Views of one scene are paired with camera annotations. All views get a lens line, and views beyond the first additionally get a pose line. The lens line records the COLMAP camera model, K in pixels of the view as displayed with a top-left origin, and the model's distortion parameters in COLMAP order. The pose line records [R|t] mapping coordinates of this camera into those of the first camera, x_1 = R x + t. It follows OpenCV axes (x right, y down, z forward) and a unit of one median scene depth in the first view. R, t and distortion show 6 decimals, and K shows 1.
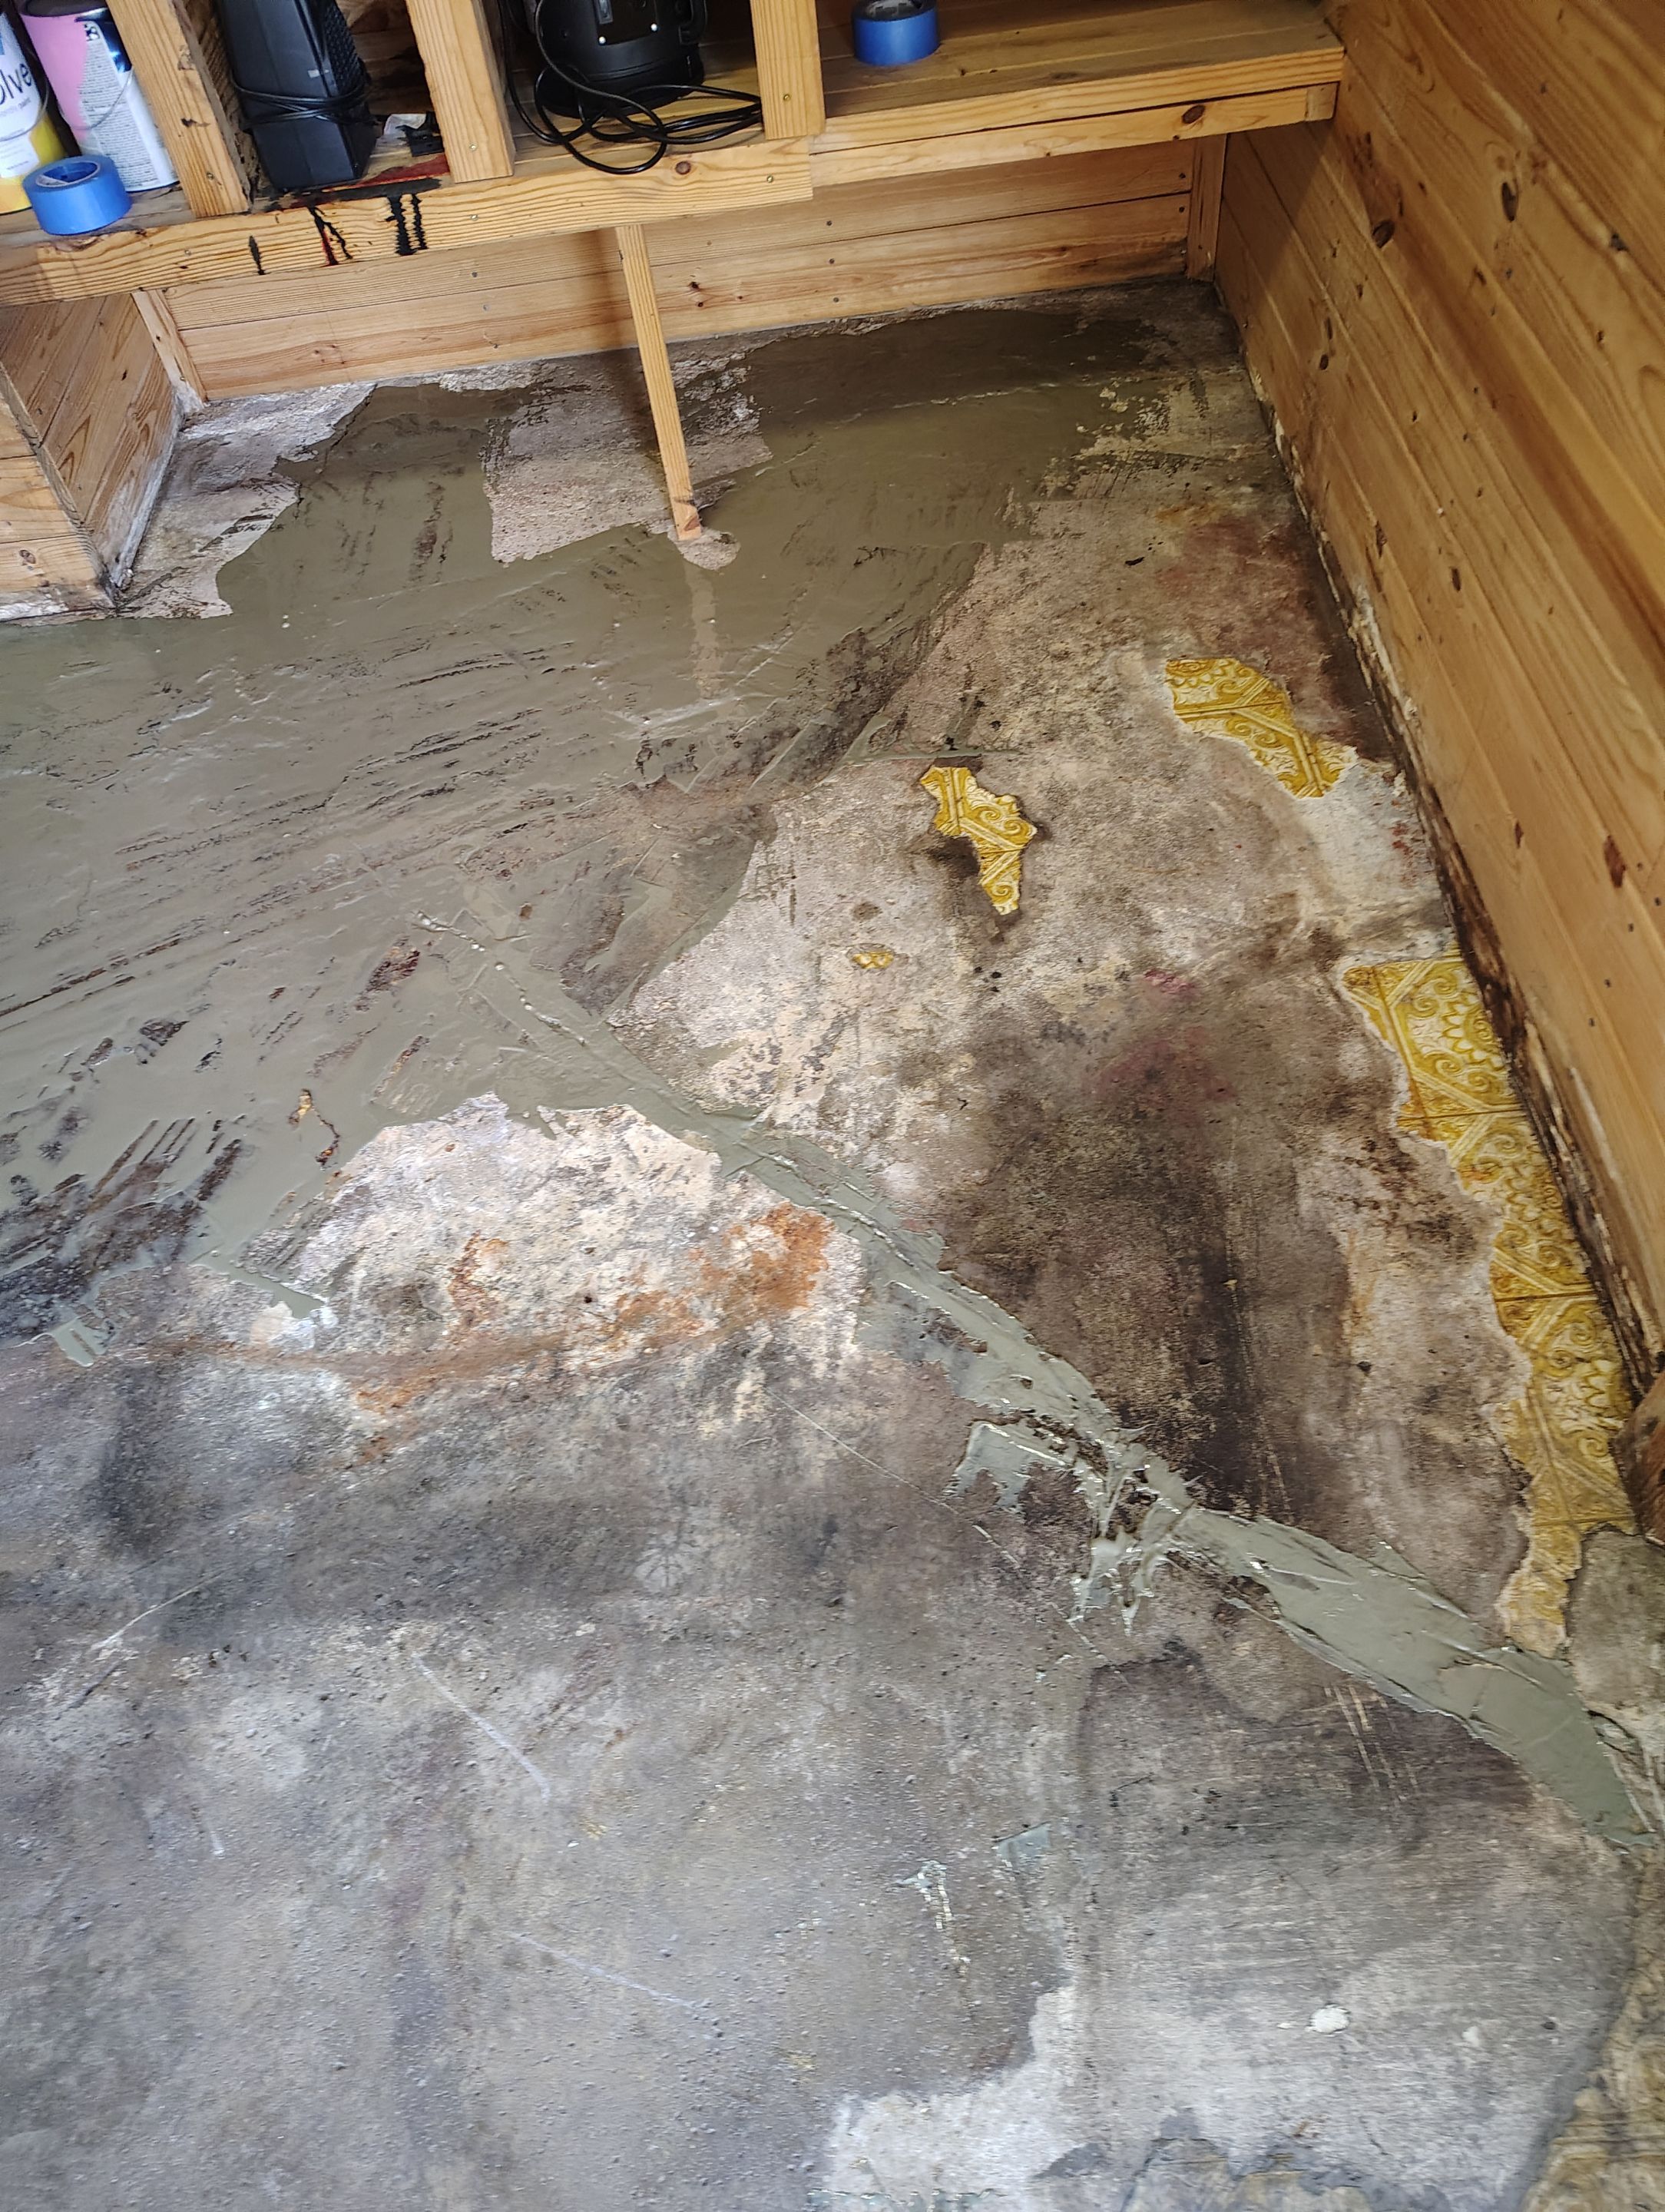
lens RADIAL K [[1544.9, 0, 834.9], [0, 1544.9, 1120.3], [0, 0, 1]] dist [0.030127, -0.027381]
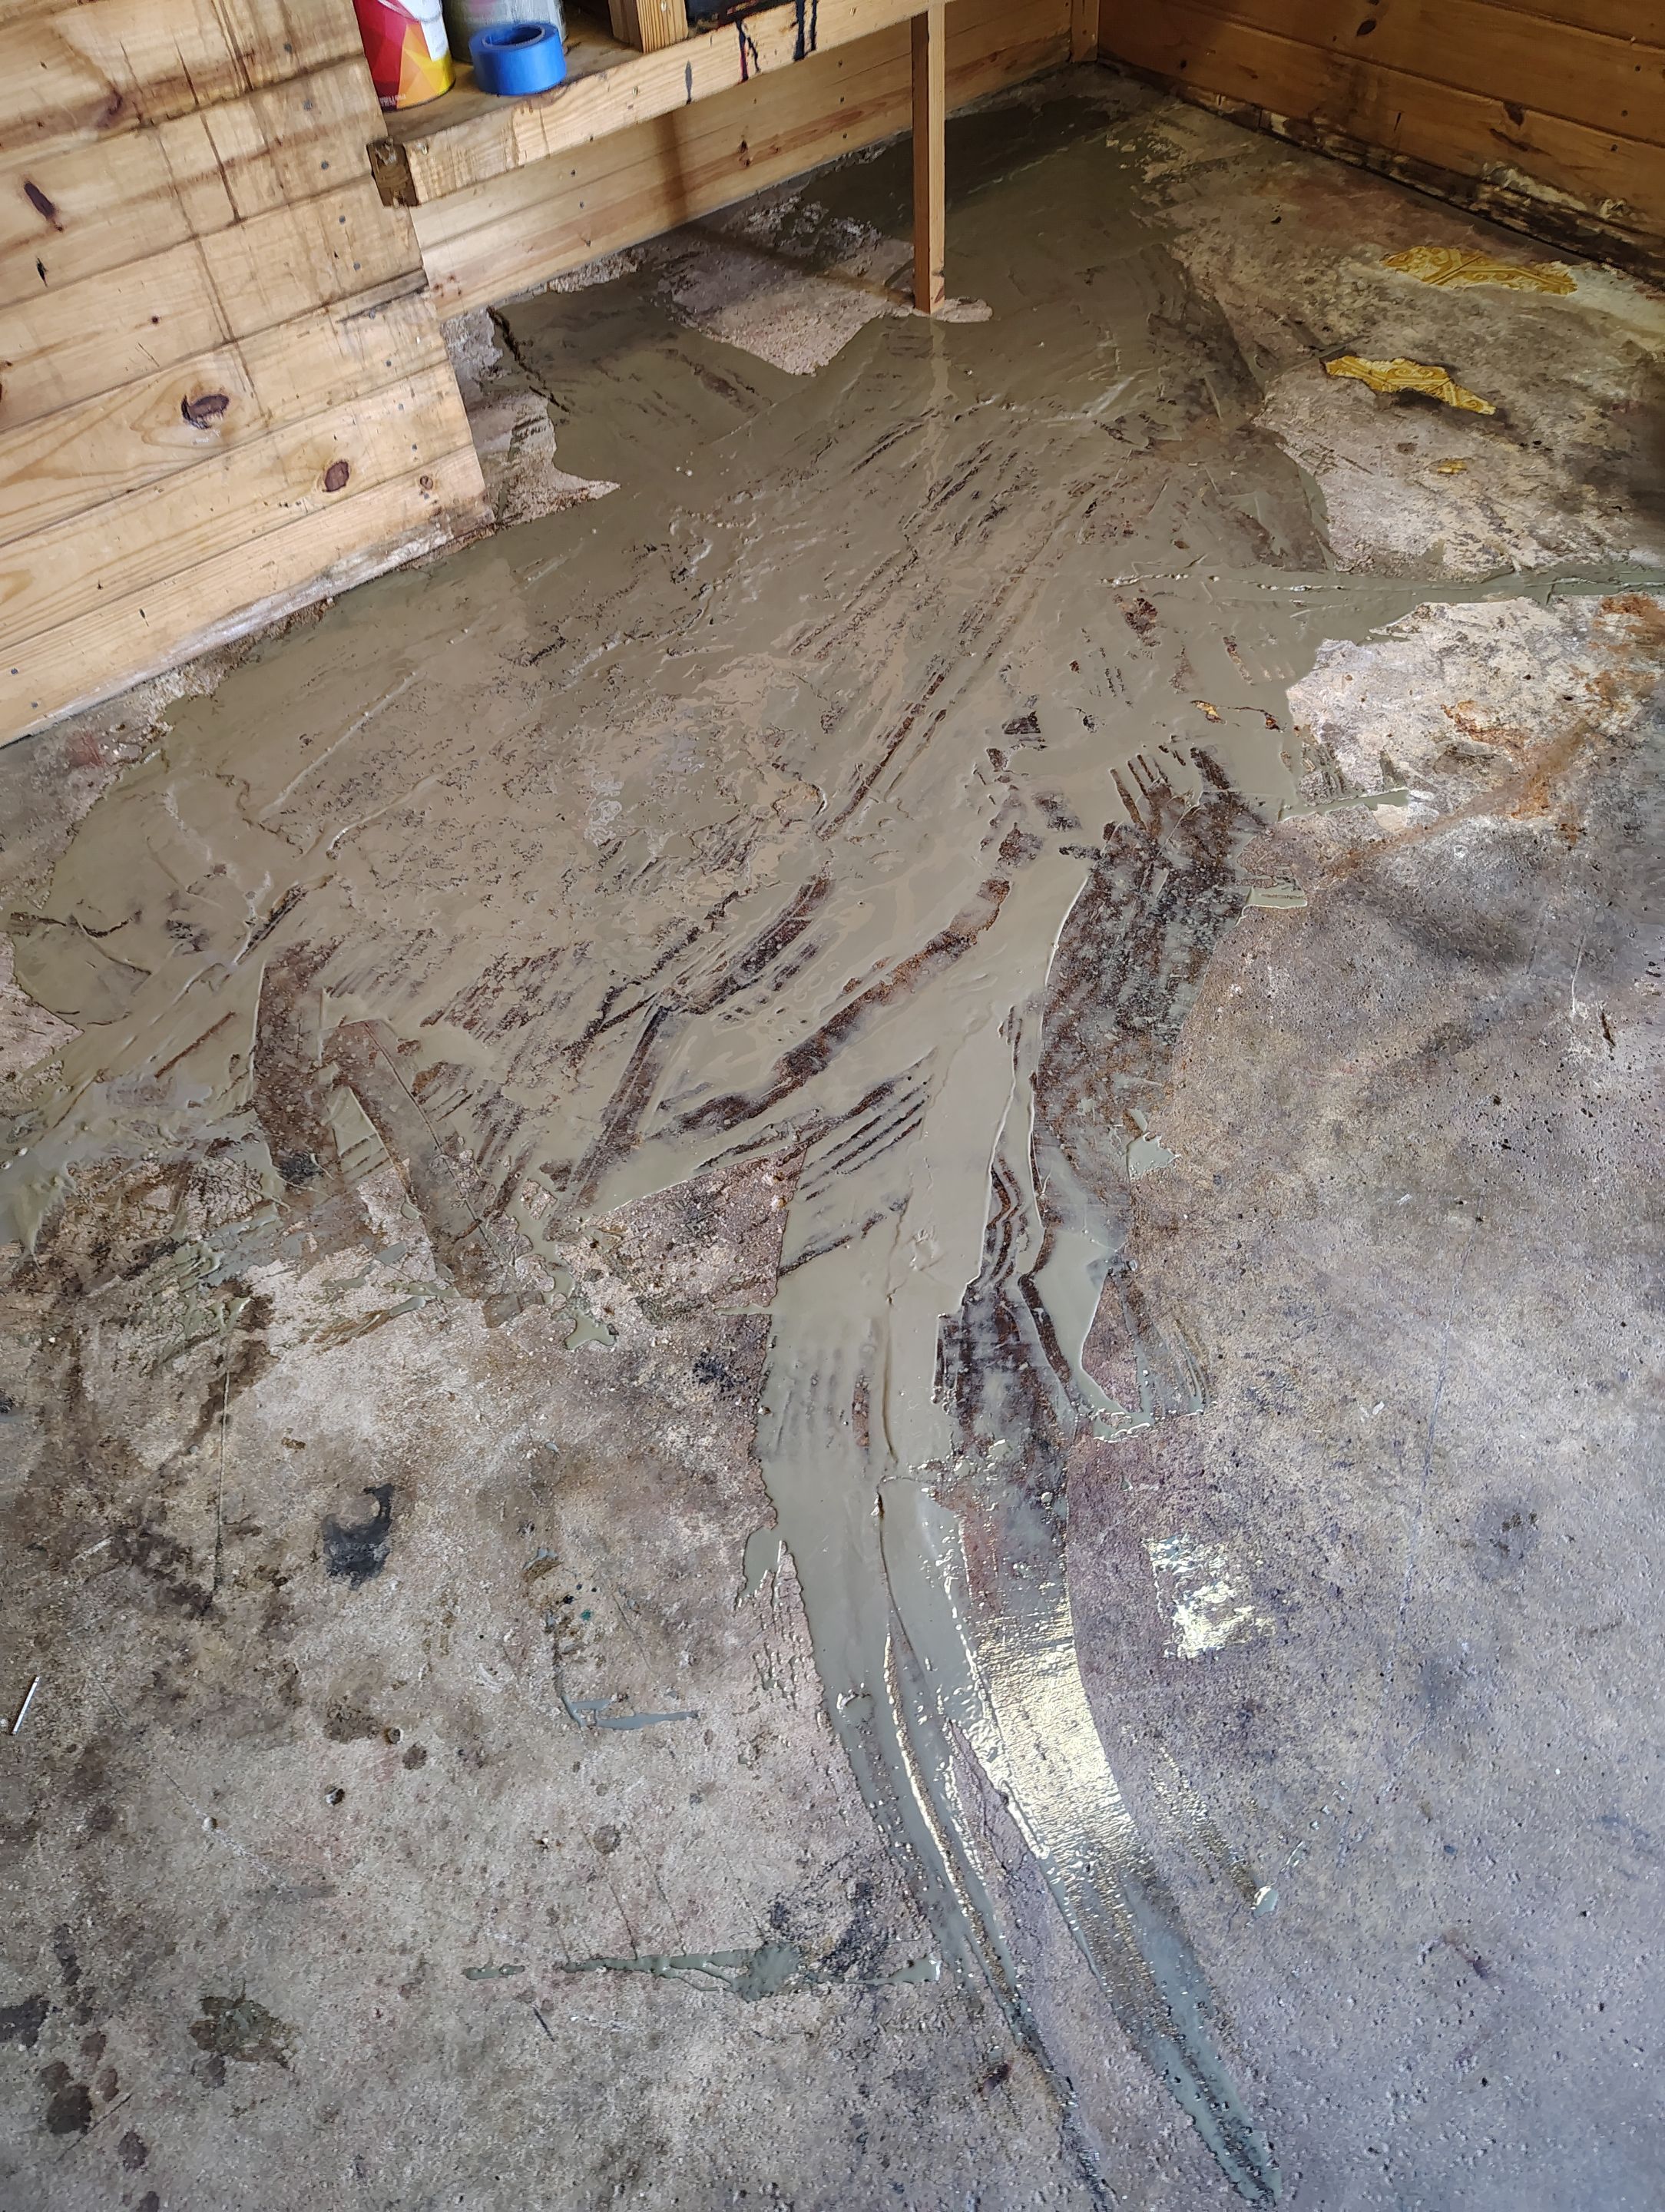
lens RADIAL K [[1544.9, 0, 824.1], [0, 1544.9, 1092.7], [0, 0, 1]] dist [0.030127, -0.027381]
pose [[0.809356, -0.429894, 0.400167, -1.216352], [0.458515, 0.888279, 0.026898, 0.085408], [-0.367023, 0.161713, 0.916048, 0.123290]]
